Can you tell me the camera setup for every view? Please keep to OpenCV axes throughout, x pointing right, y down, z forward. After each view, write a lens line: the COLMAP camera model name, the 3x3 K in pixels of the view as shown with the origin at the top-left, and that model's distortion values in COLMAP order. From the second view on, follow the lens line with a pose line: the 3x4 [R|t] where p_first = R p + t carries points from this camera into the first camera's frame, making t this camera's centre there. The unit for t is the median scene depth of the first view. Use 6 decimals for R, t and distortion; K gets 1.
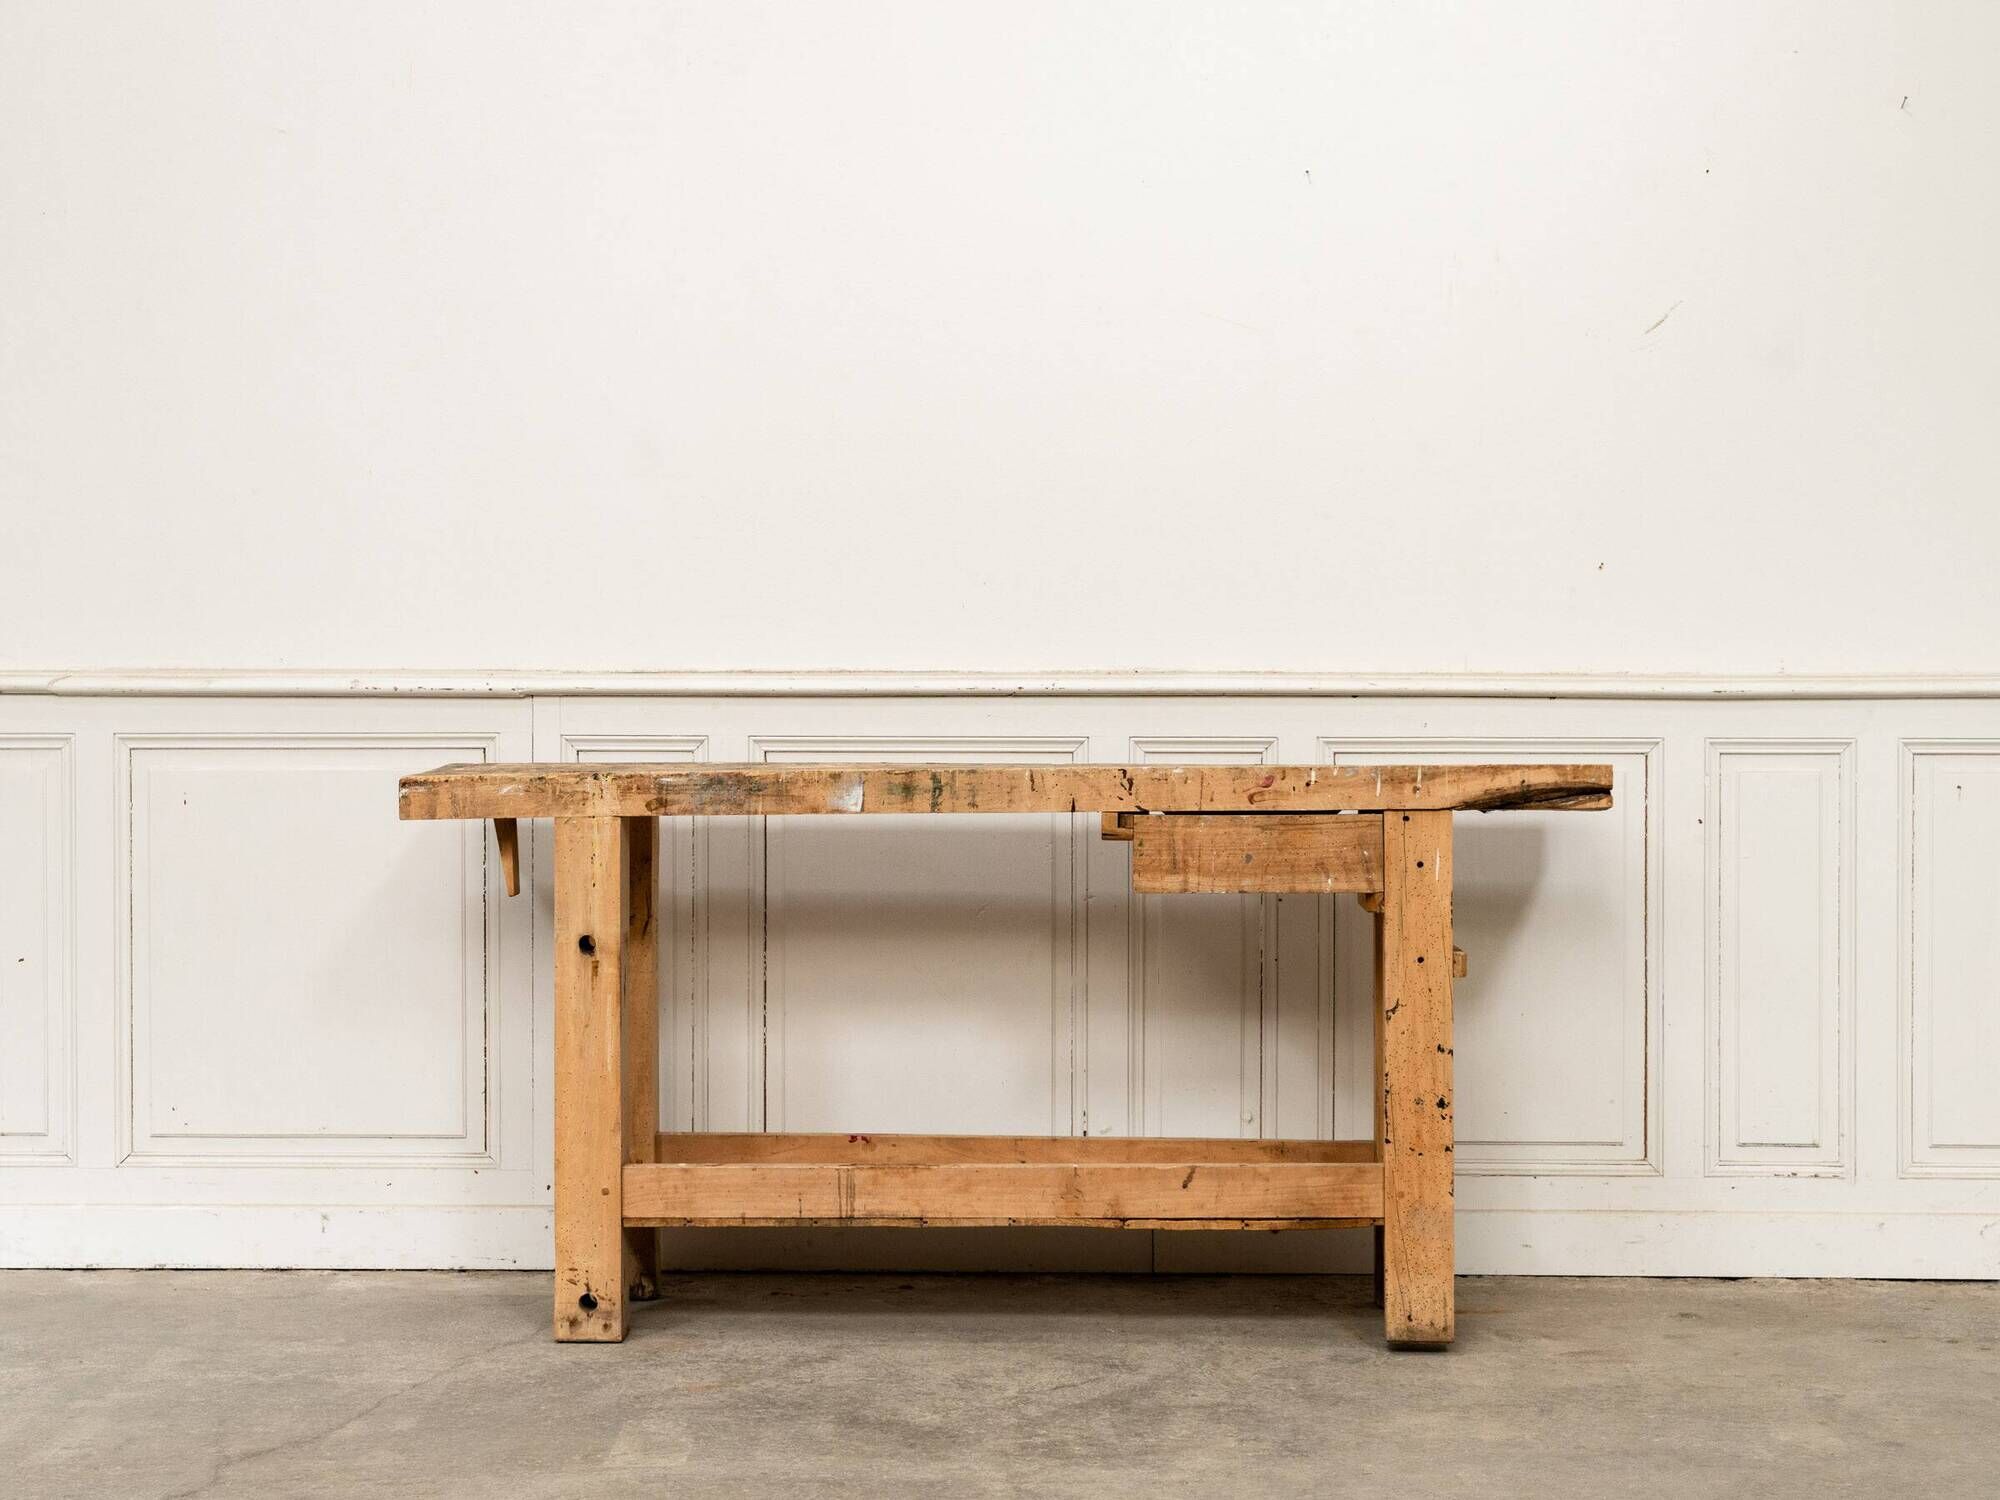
lens RADIAL K [[3730.1, 0, 999.4], [0, 3730.1, 672.4], [0, 0, 1]] dist [0.018412, 0.000000]
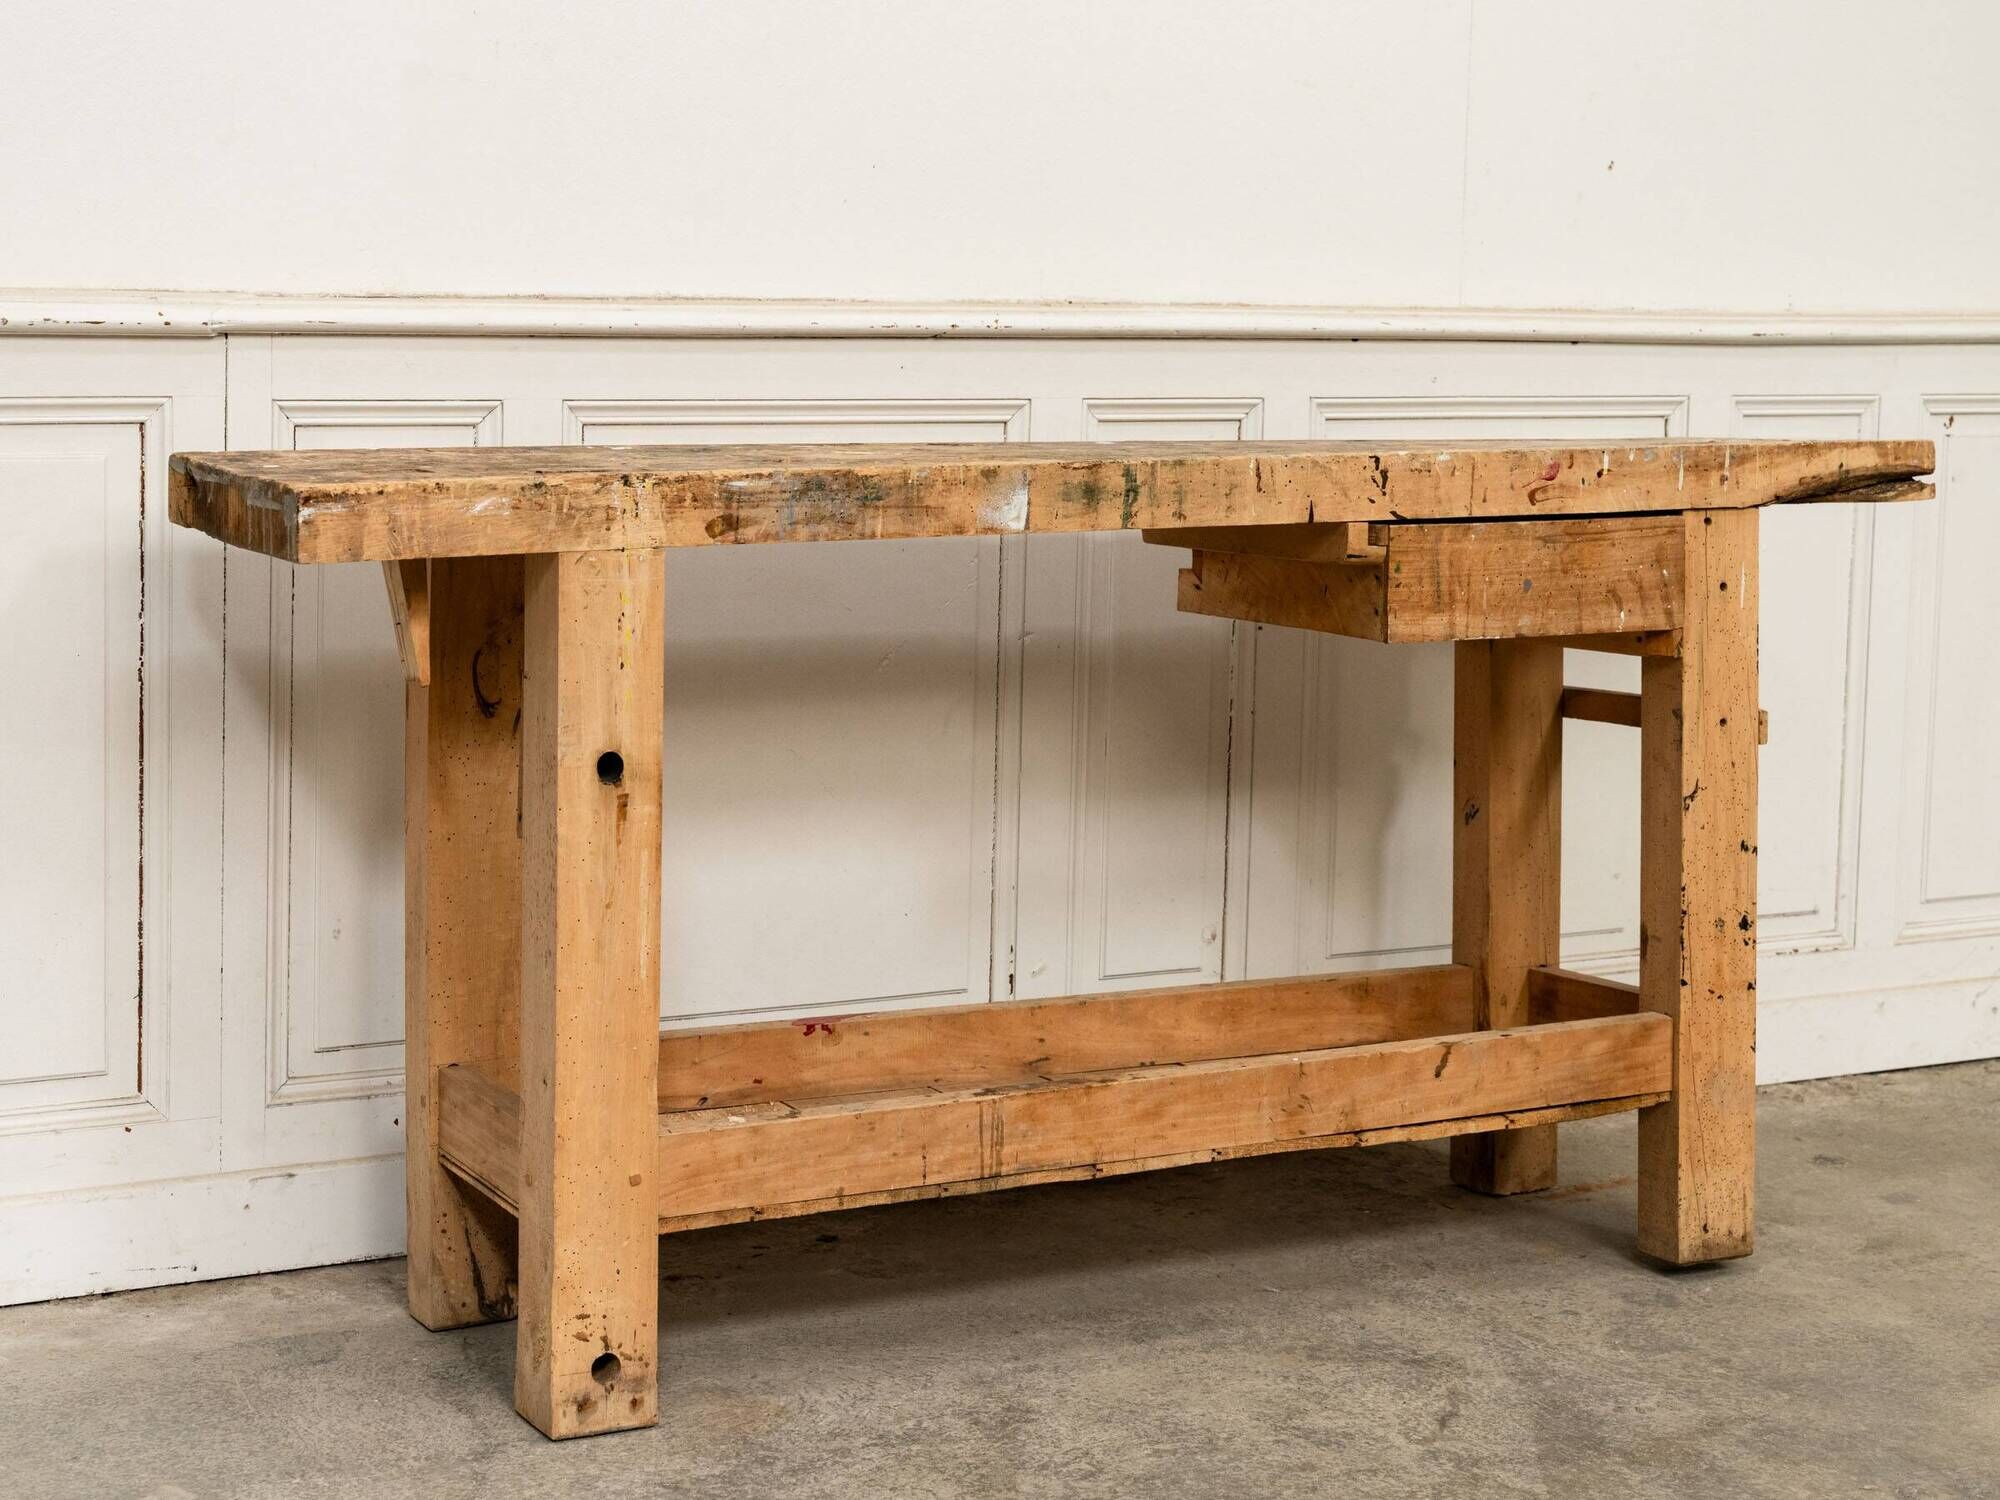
lens RADIAL K [[3513.5, 0, 899.4], [0, 3513.5, 542.0], [0, 0, 1]] dist [0.017785, 0.000000]
pose [[0.863212, -0.026391, 0.504151, -0.350818], [-0.011026, 0.997409, 0.071090, -0.001919], [-0.504721, -0.066924, 0.860685, 0.509968]]
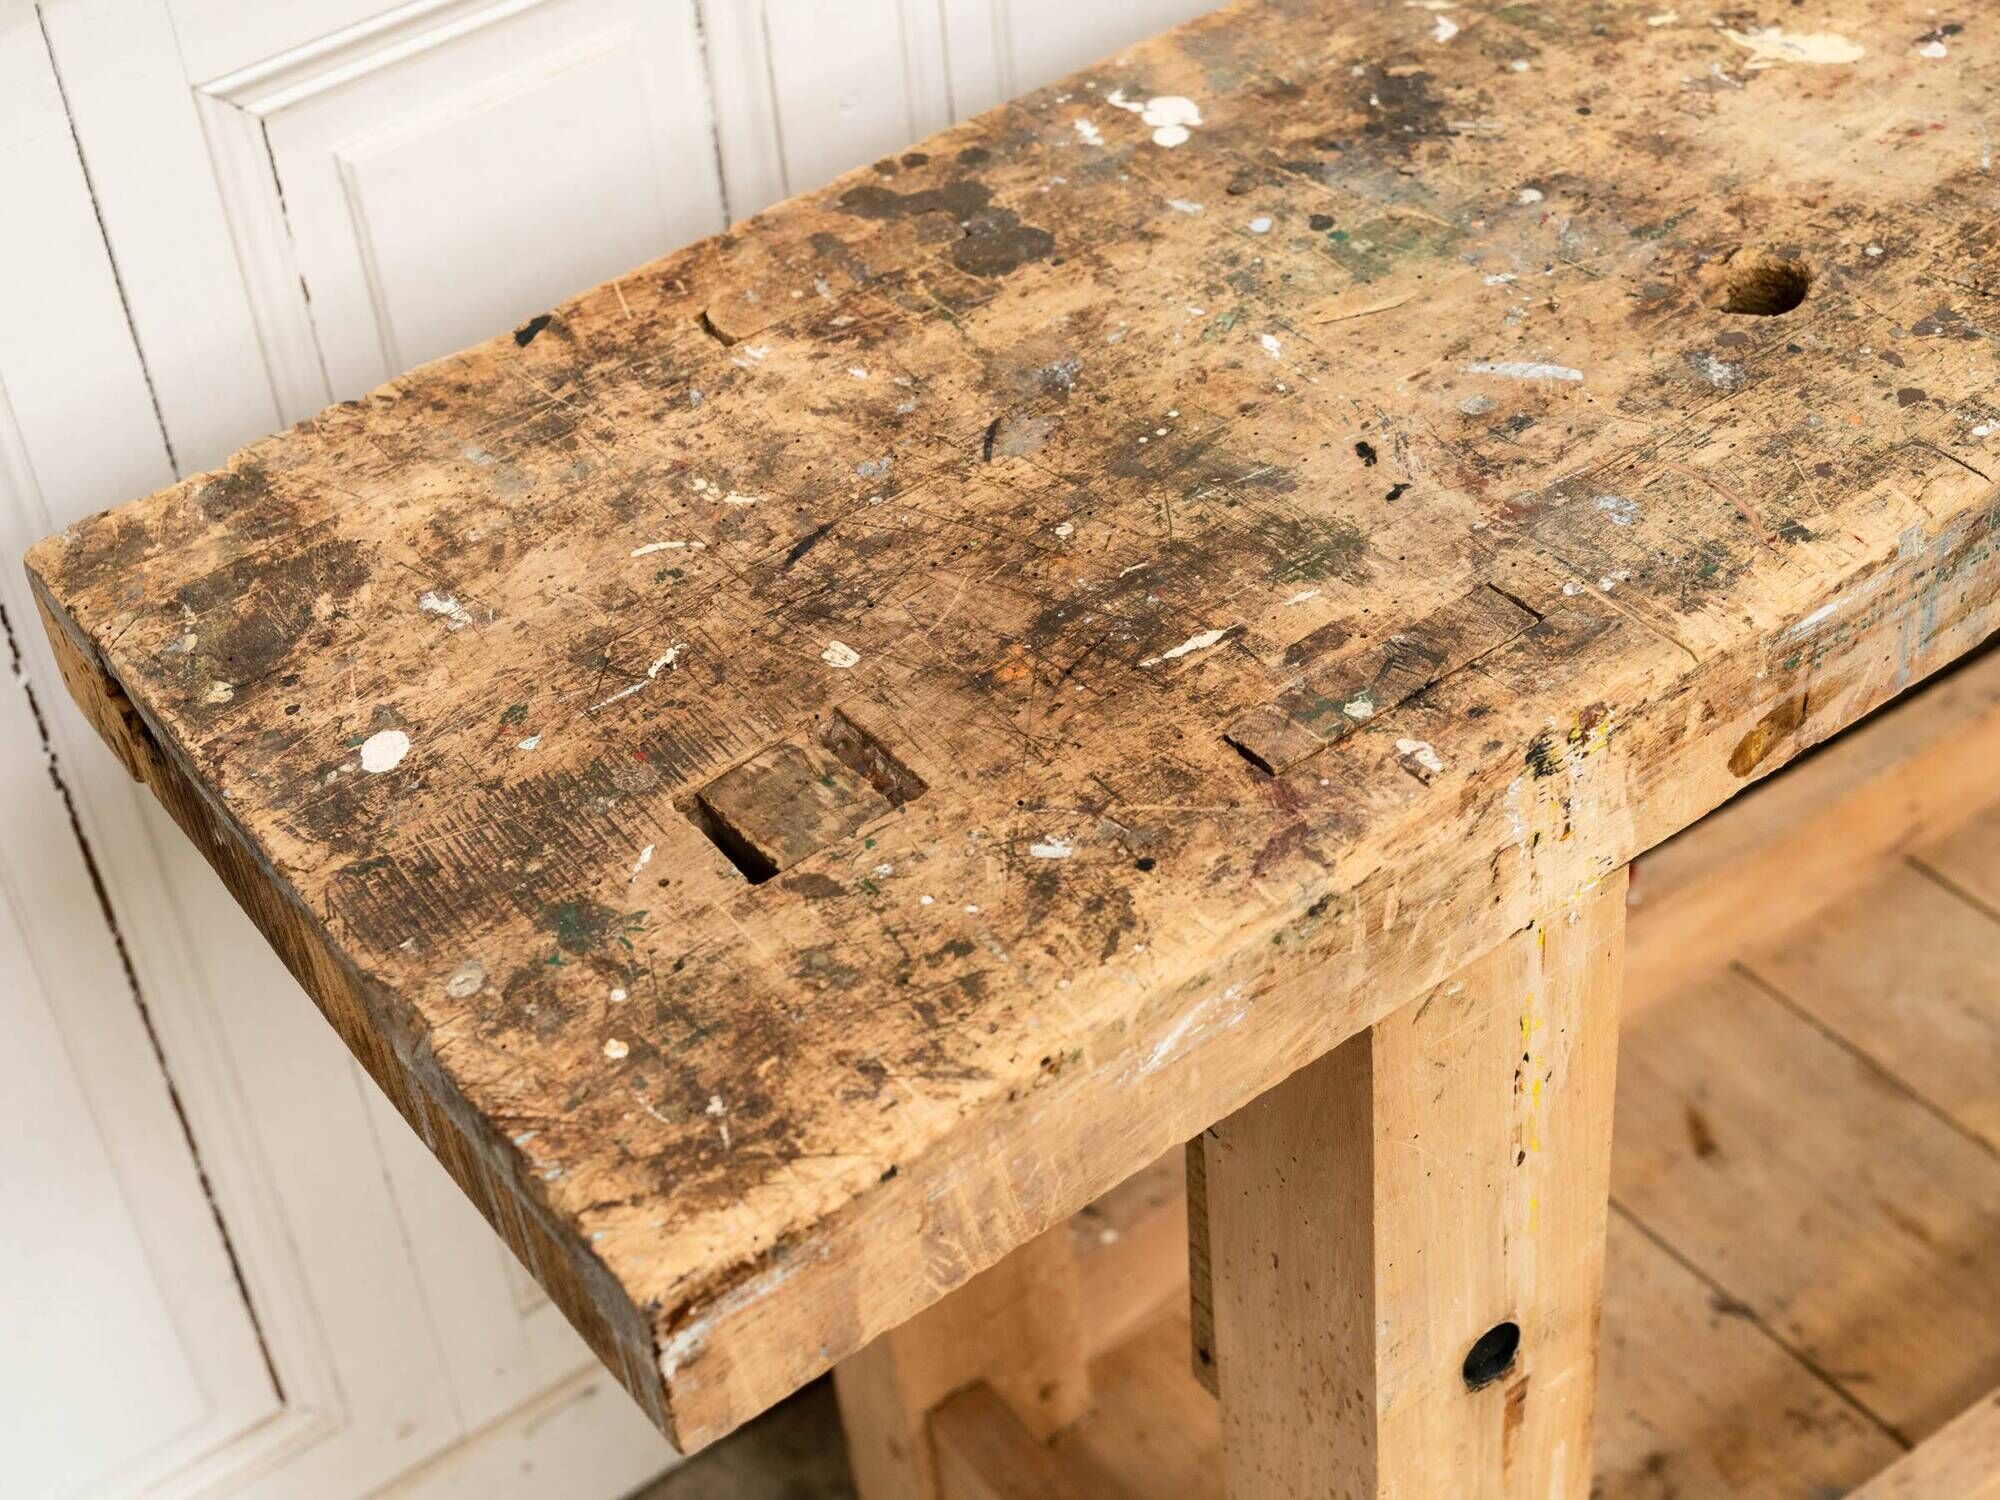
lens RADIAL K [[3125.2, 0, 916.0], [0, 3125.2, 737.3], [0, 0, 1]] dist [0.003505, 0.000000]
pose [[0.782972, -0.457998, 0.420943, -0.199380], [0.103838, 0.763430, 0.637490, -0.076296], [-0.613329, -0.455427, 0.645301, 0.926226]]
